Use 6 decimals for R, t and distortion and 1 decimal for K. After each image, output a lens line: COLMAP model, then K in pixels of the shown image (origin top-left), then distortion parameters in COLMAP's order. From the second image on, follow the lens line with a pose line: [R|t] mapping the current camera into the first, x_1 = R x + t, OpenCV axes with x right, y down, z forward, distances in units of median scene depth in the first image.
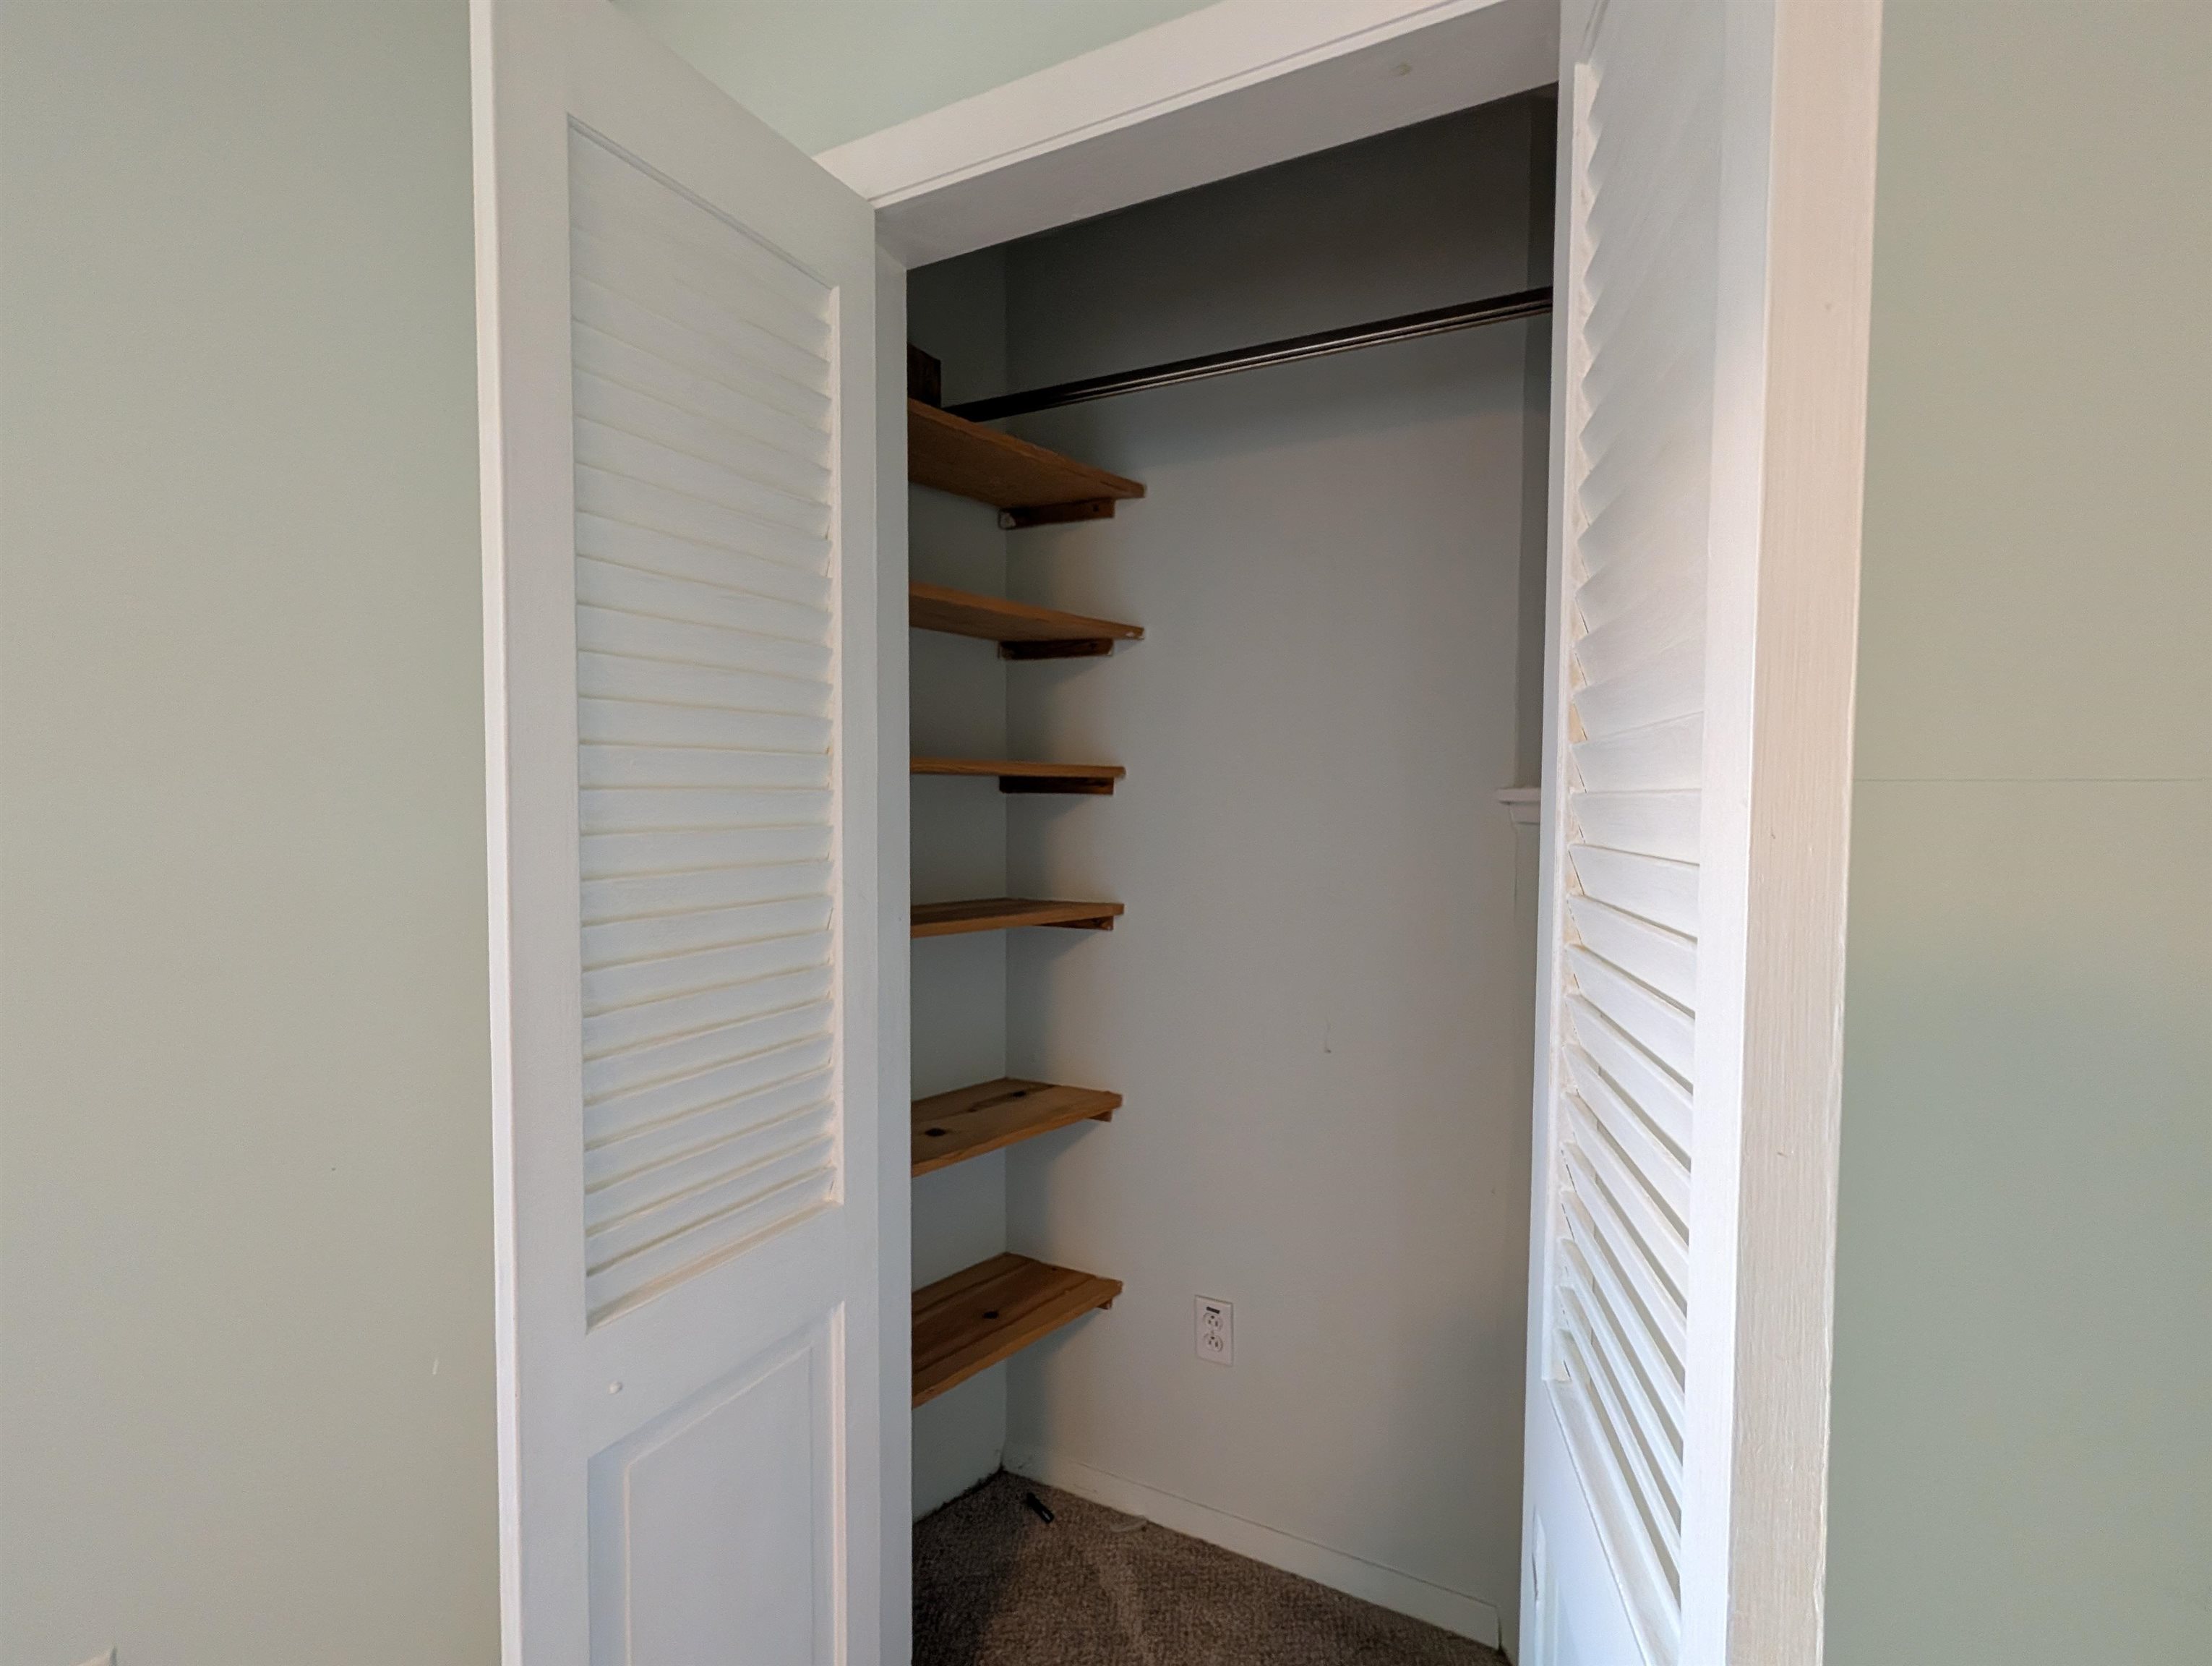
lens RADIAL K [[851.0, 0, 1107.0], [0, 851.0, 827.0], [0, 0, 1]] dist [-0.000220, 0.000004]
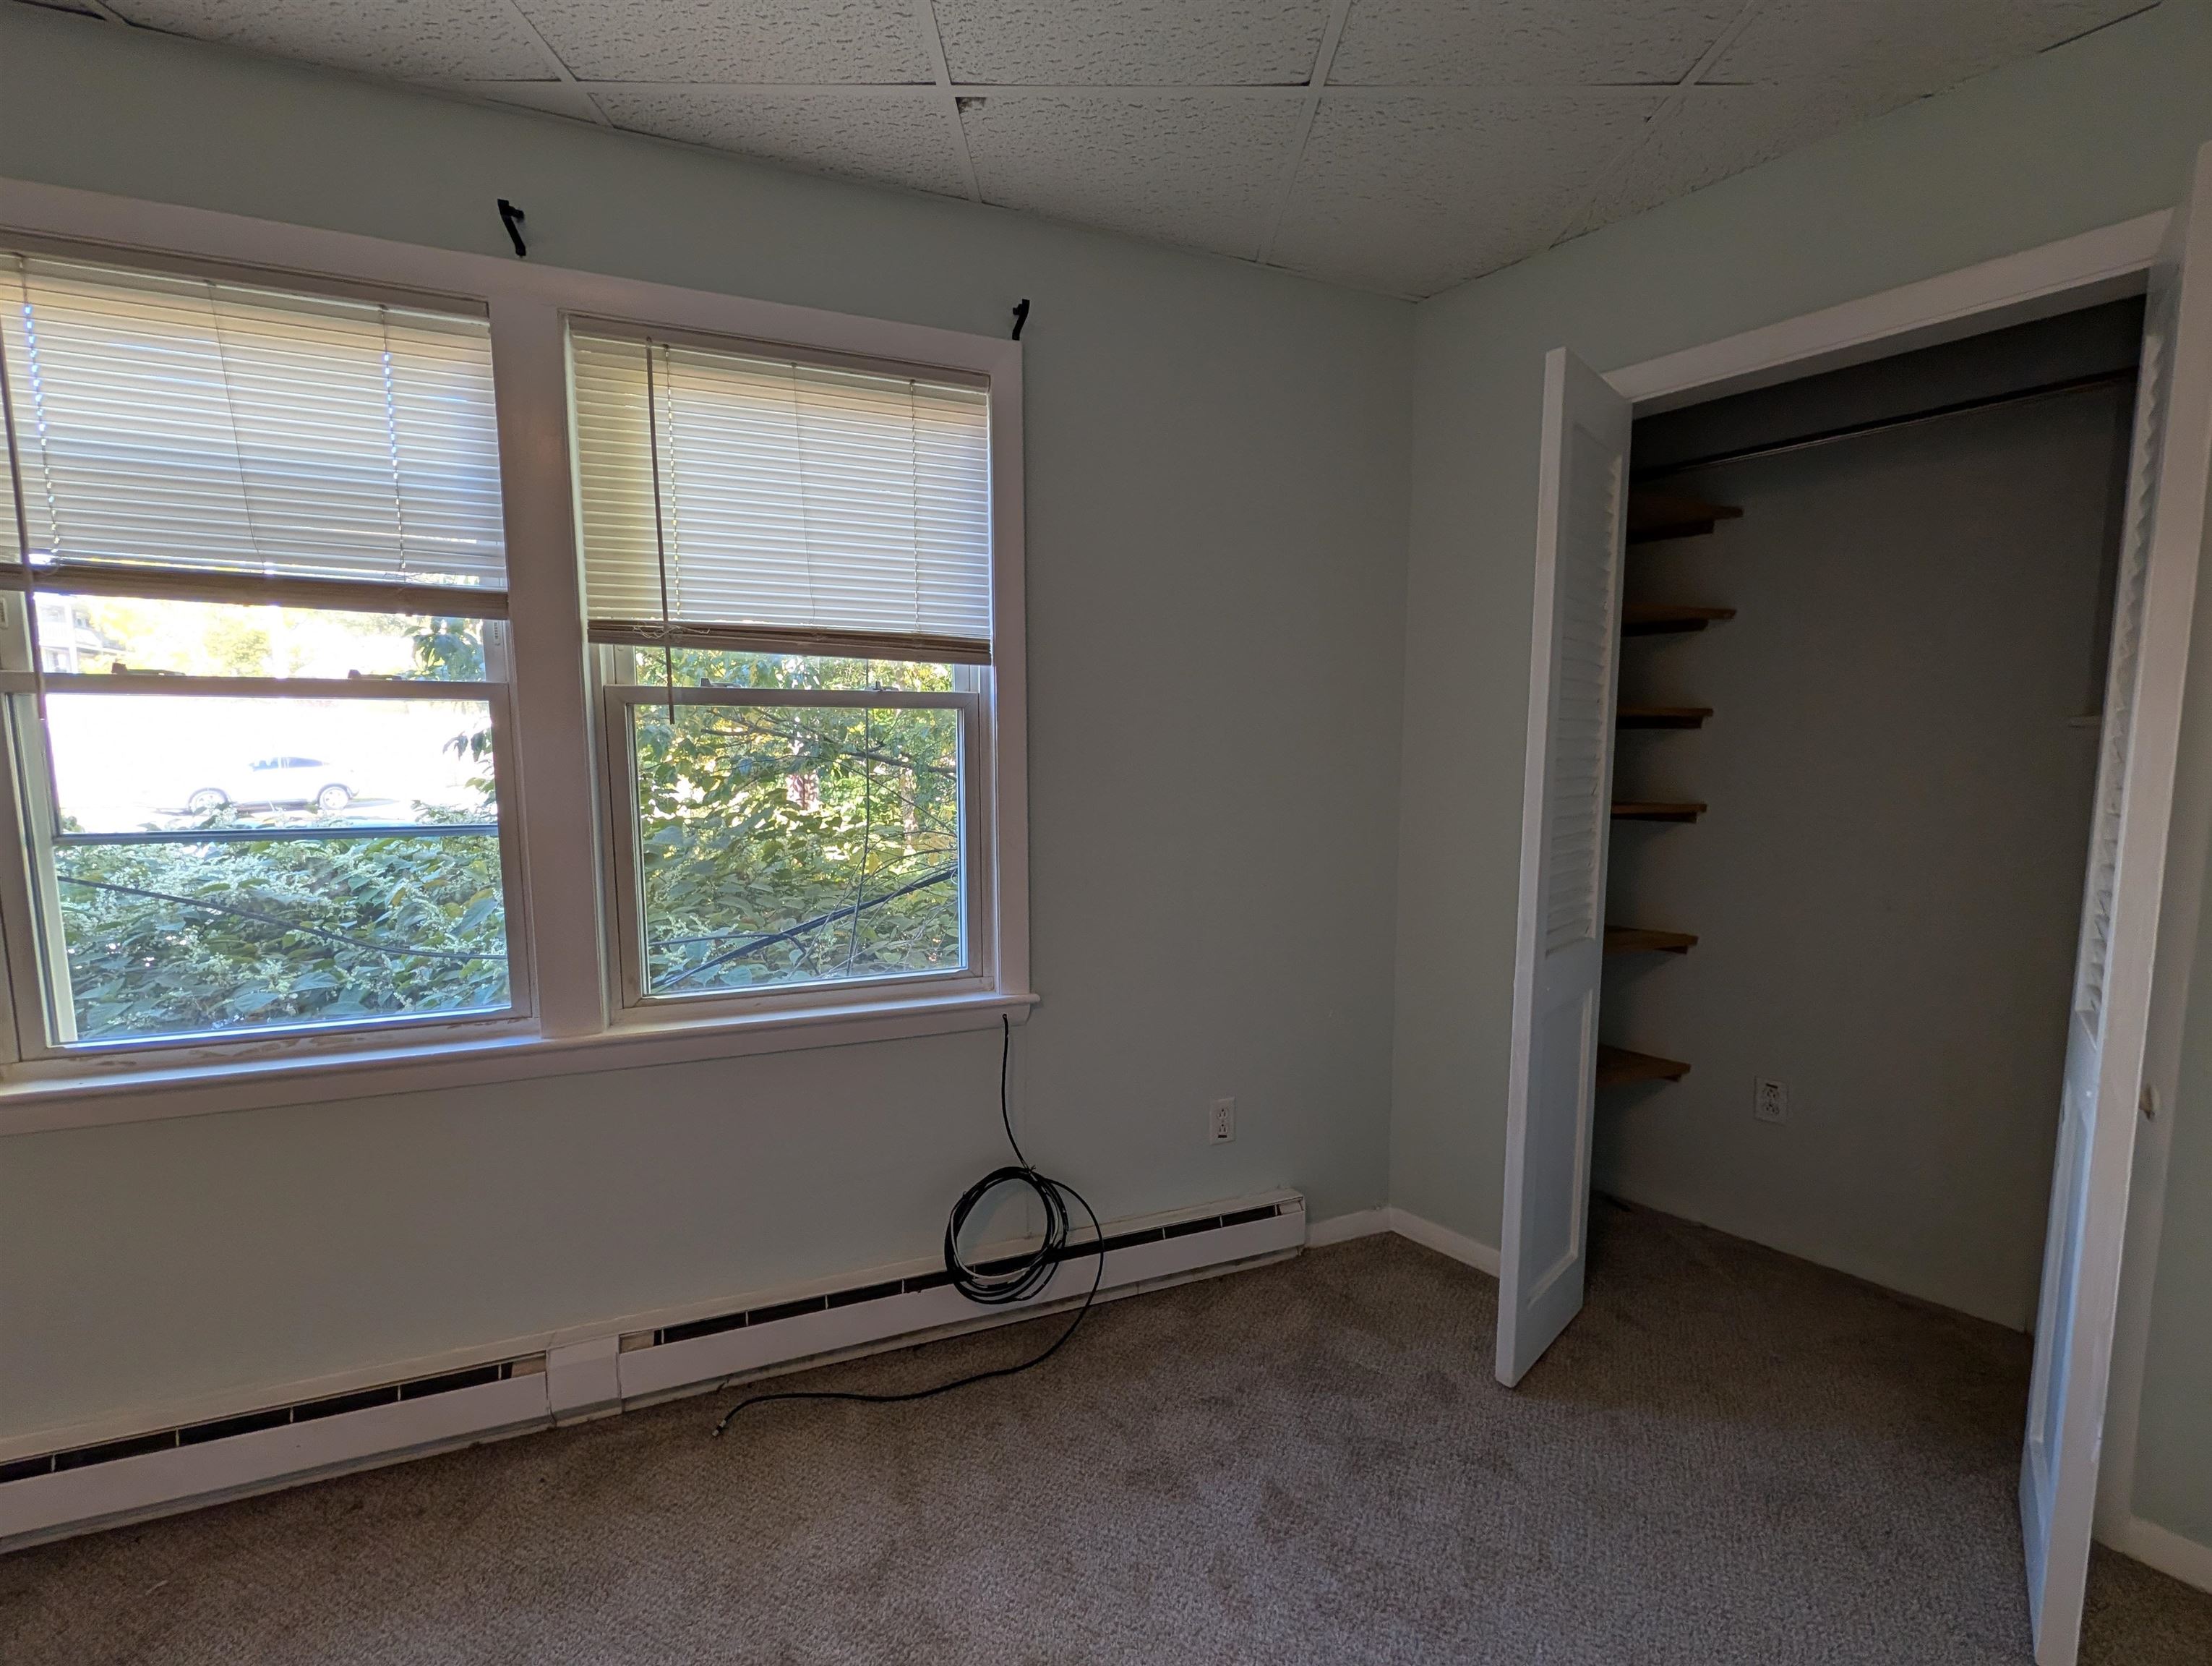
lens RADIAL K [[822.4, 0, 1152.7], [0, 822.4, 830.0], [0, 0, 1]] dist [0.001599, 0.000170]
pose [[0.926259, 0.025985, -0.375990, -0.332626], [-0.004515, 0.998314, 0.057872, 0.058330], [0.376860, -0.051906, 0.924815, -0.660936]]
